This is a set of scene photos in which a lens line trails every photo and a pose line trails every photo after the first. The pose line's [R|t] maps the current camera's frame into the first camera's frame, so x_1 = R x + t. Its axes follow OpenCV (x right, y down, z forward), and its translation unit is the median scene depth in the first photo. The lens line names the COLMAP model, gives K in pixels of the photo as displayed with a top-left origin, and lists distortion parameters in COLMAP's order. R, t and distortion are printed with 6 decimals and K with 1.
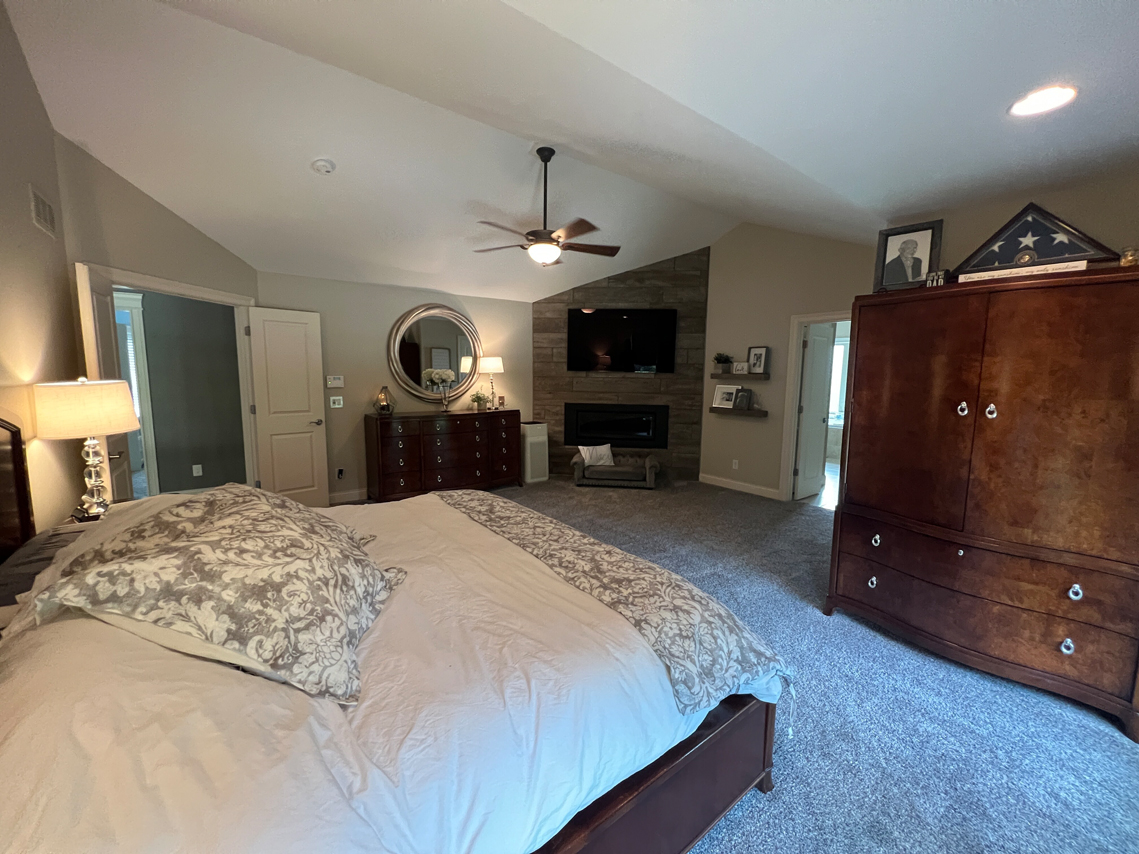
lens RADIAL K [[454.7, 0, 567.2], [0, 454.7, 425.3], [0, 0, 1]] dist [-0.000670, -0.000027]
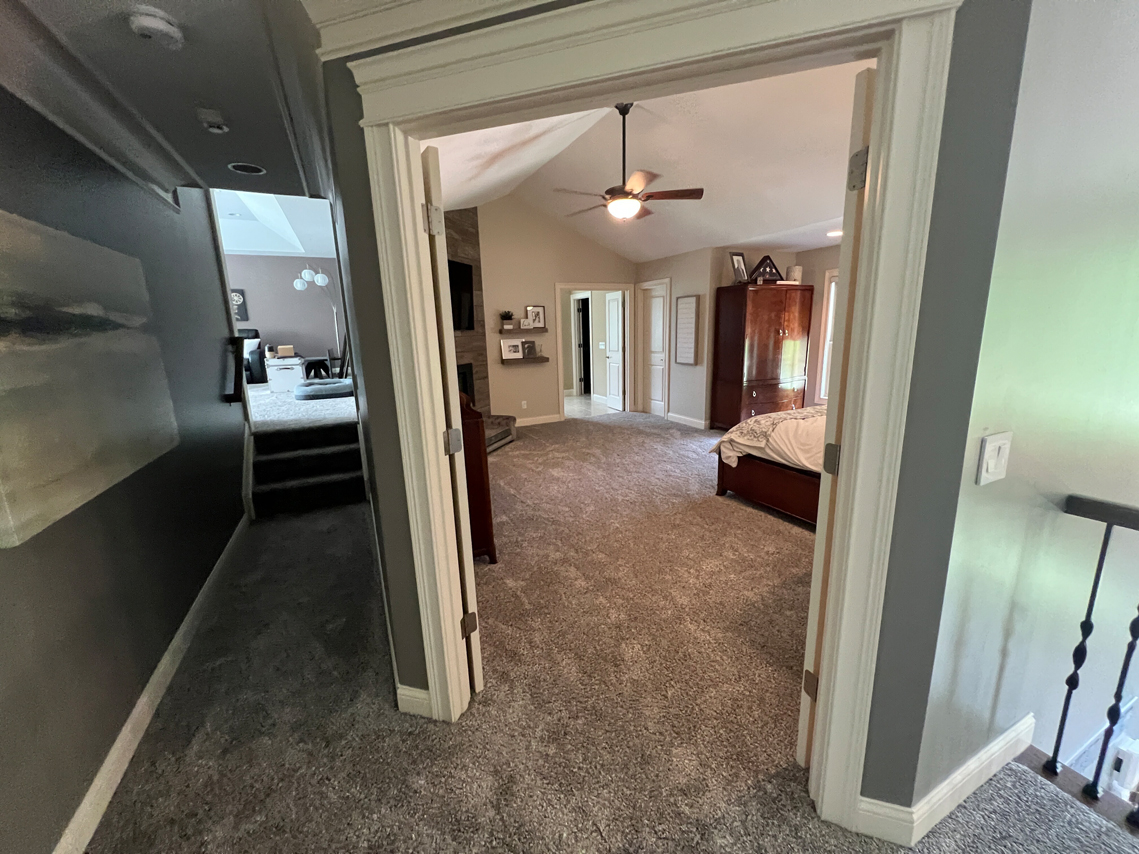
lens RADIAL K [[454.7, 0, 567.2], [0, 454.7, 425.3], [0, 0, 1]] dist [-0.000670, -0.000027]
pose [[0.204836, -0.223429, 0.952954, -0.783390], [0.147239, 0.969553, 0.195672, -0.082280], [-0.967659, 0.100231, 0.231496, 0.627812]]
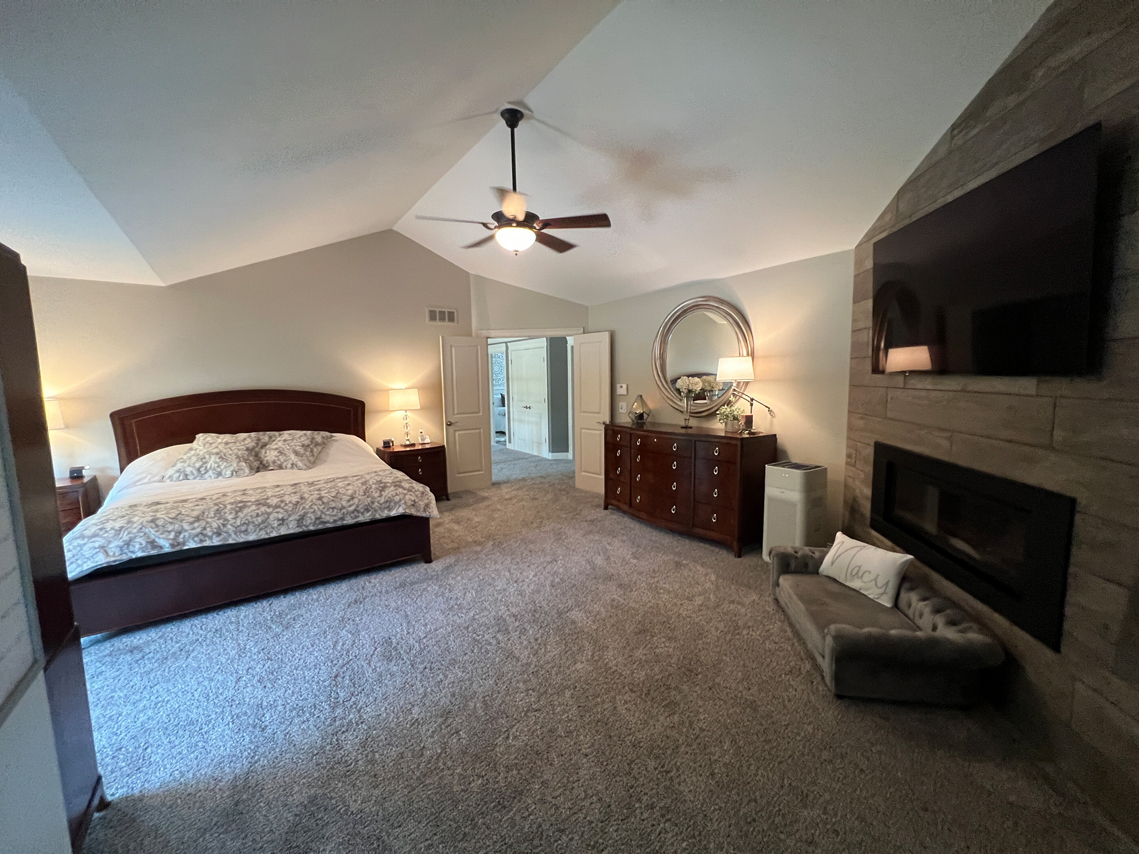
lens RADIAL K [[454.7, 0, 567.2], [0, 454.7, 425.3], [0, 0, 1]] dist [-0.000670, -0.000027]
pose [[-0.028727, 0.094757, -0.995086, 0.536490], [-0.102092, 0.990013, 0.097222, -0.088992], [0.994360, 0.104383, -0.018766, 0.766822]]
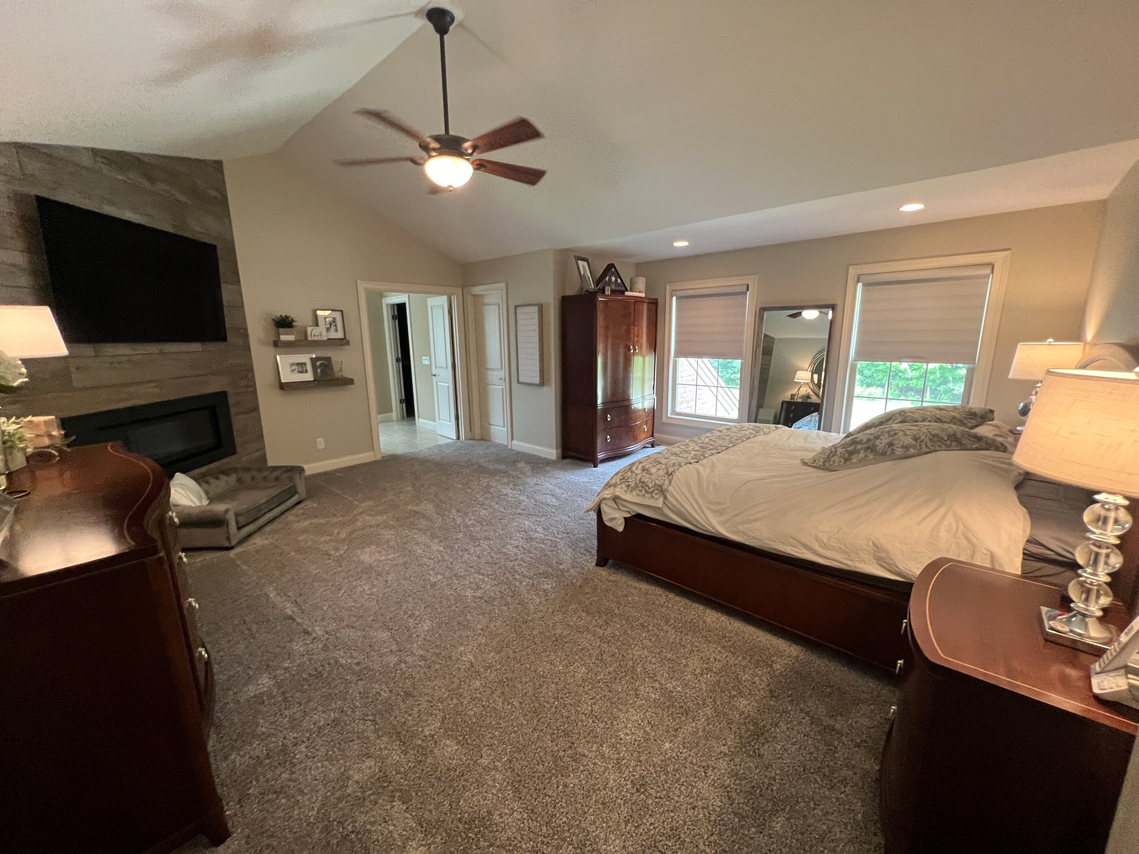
lens RADIAL K [[454.7, 0, 567.2], [0, 454.7, 425.3], [0, 0, 1]] dist [-0.000670, -0.000027]
pose [[-0.167565, -0.205897, 0.964120, -0.567720], [0.126296, 0.965406, 0.228122, -0.091061], [-0.977738, 0.159990, -0.135765, 0.657547]]
